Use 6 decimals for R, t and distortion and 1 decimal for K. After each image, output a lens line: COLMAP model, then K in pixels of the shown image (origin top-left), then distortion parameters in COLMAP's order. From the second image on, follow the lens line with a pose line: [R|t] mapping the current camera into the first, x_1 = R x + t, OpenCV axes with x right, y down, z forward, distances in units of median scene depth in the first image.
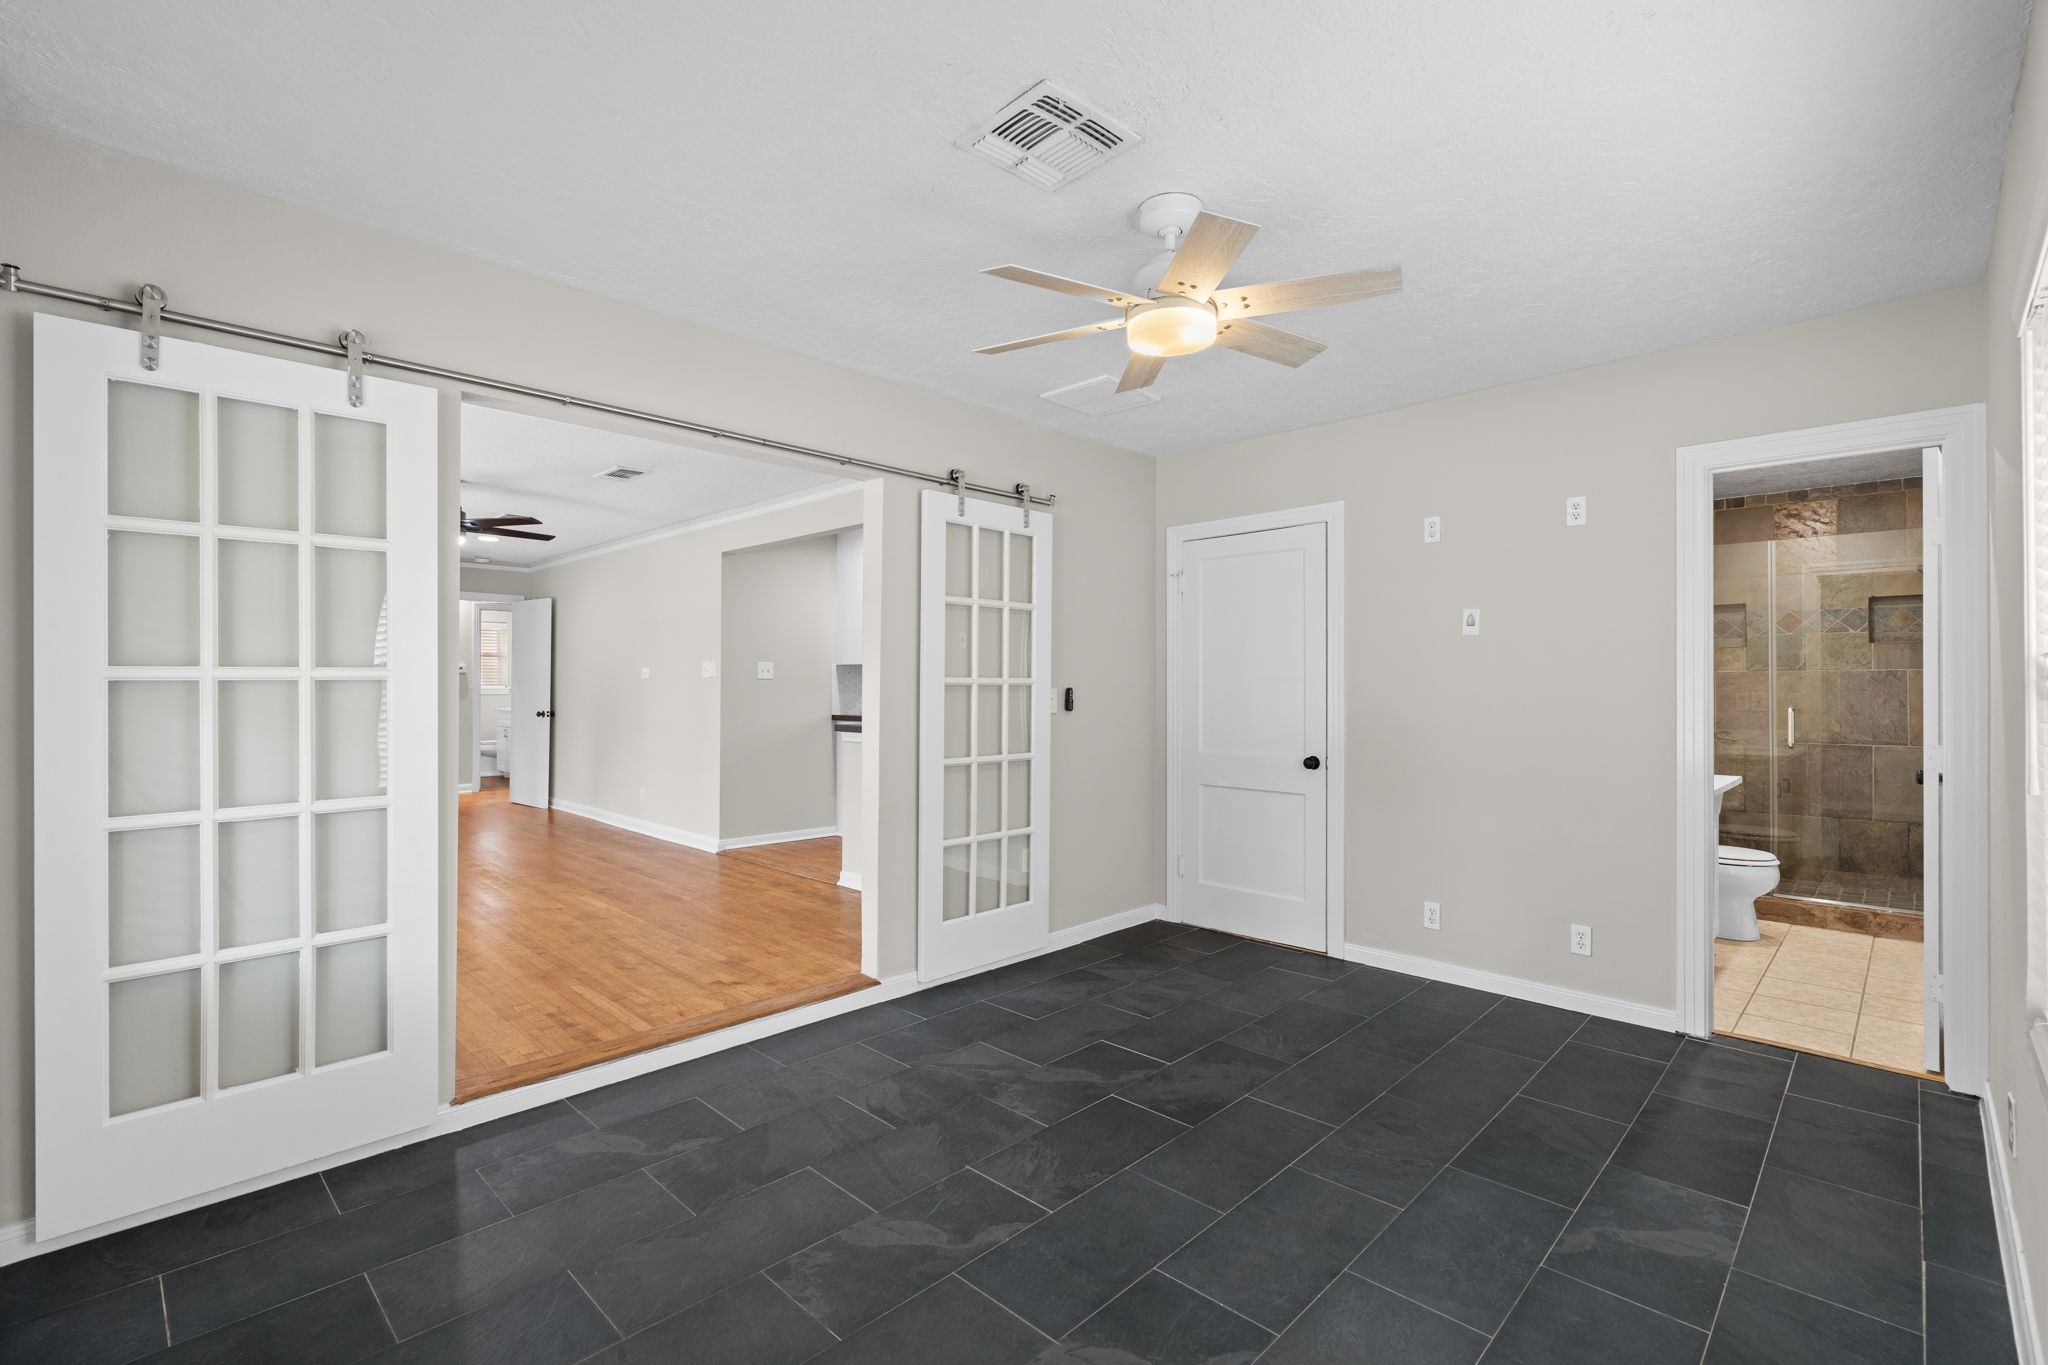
lens RADIAL K [[877.9, 0, 1024.0], [0, 877.9, 682.5], [0, 0, 1]] dist [-0.037356, 0.000034]
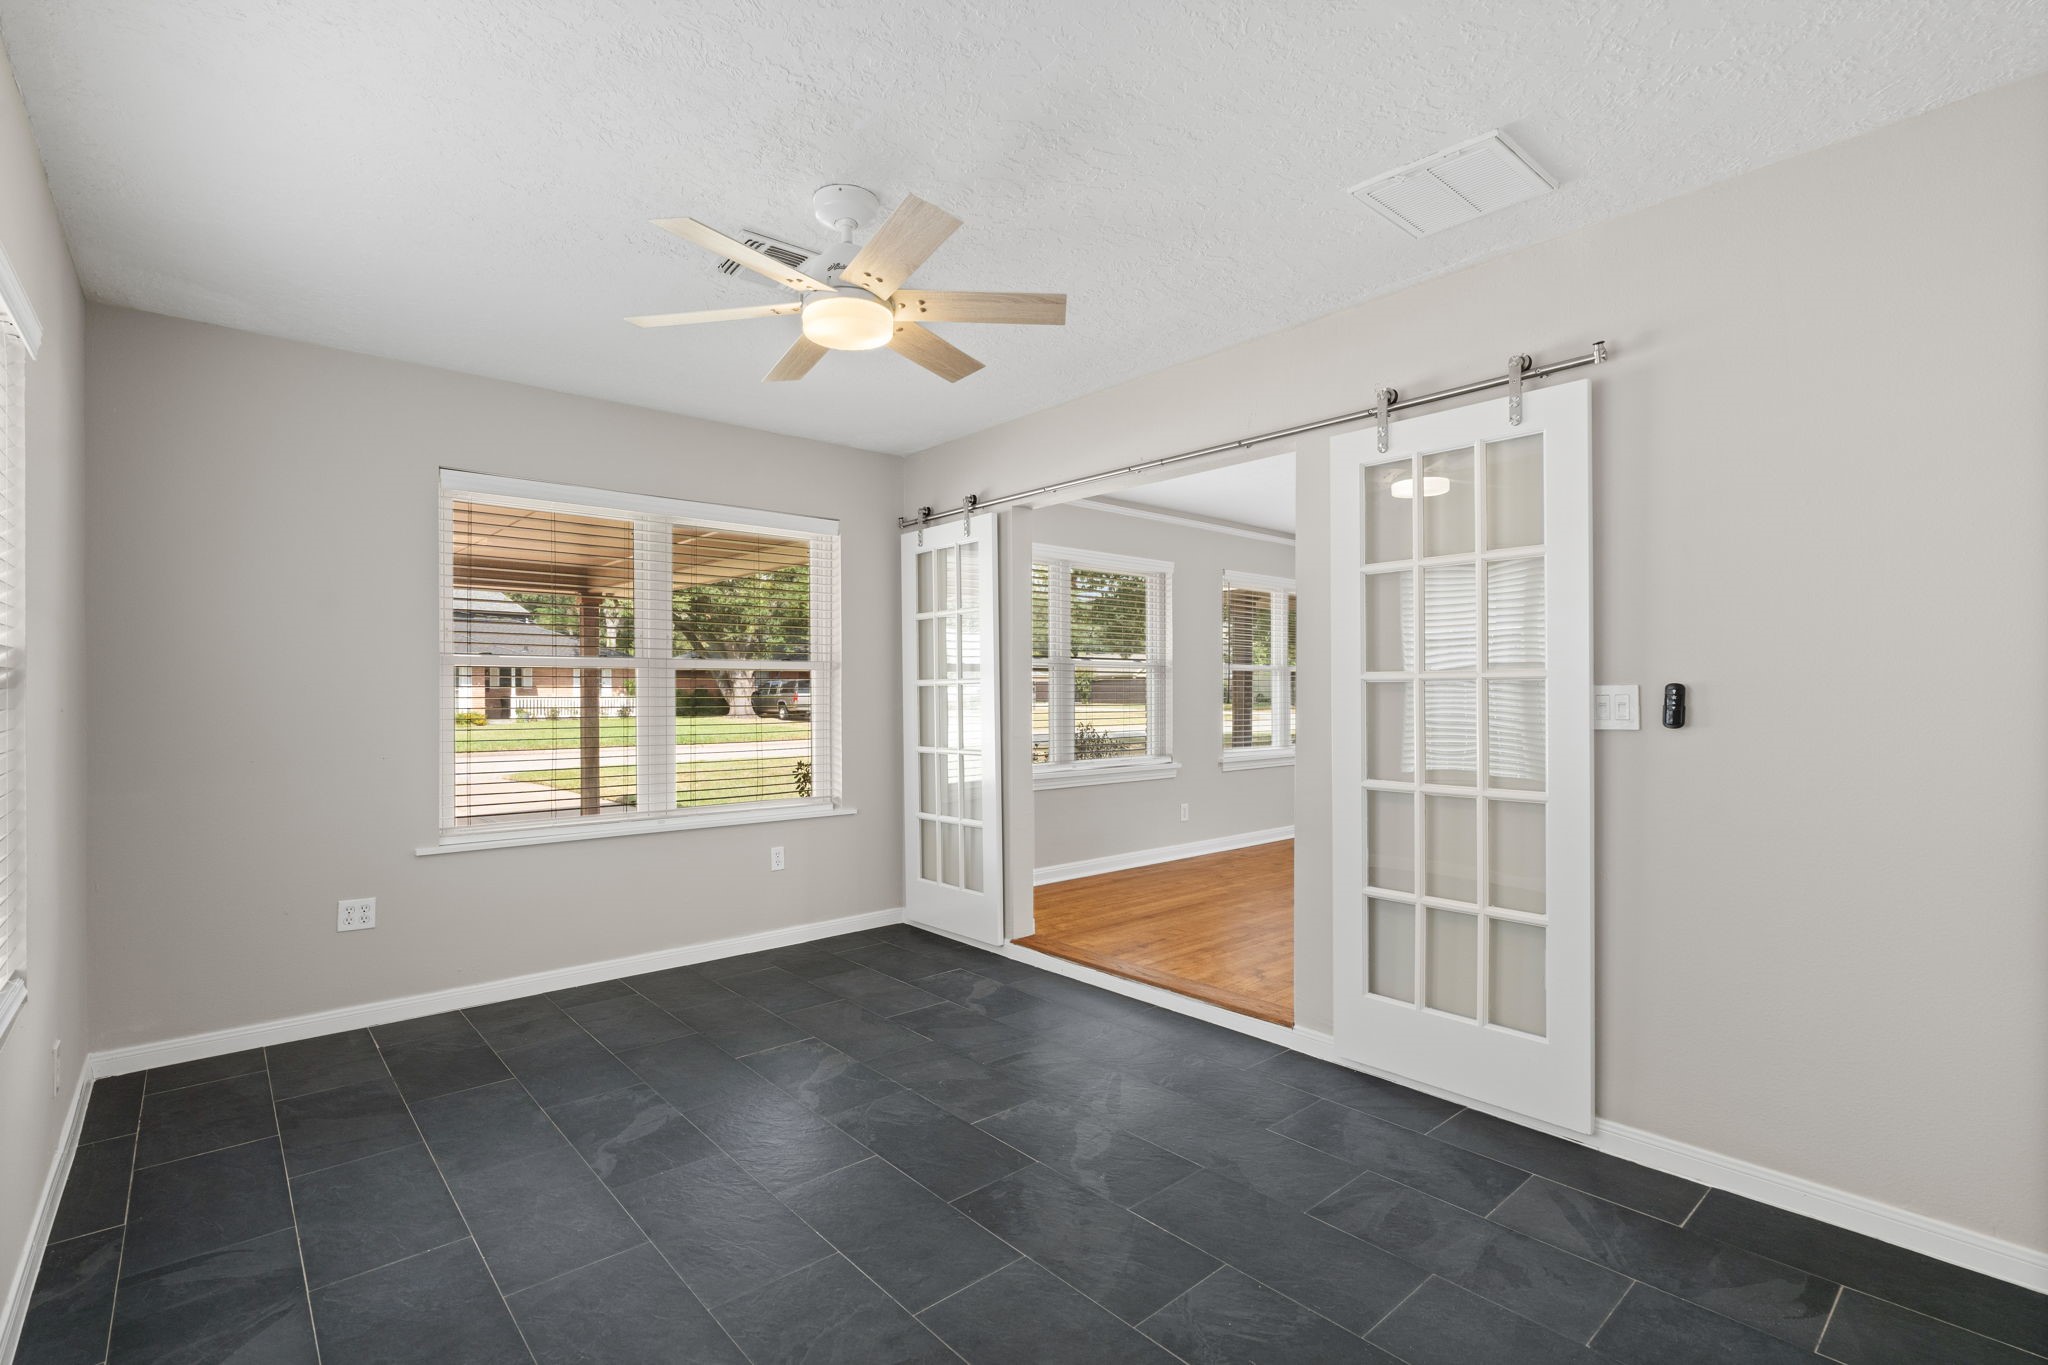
lens RADIAL K [[923.2, 0, 1024.0], [0, 923.2, 682.5], [0, 0, 1]] dist [-0.002671, 0.000076]
pose [[-0.048838, -0.005790, -0.998790, 0.779169], [0.011124, 0.999918, -0.006341, 0.005368], [0.998745, -0.011421, -0.048769, 0.796069]]
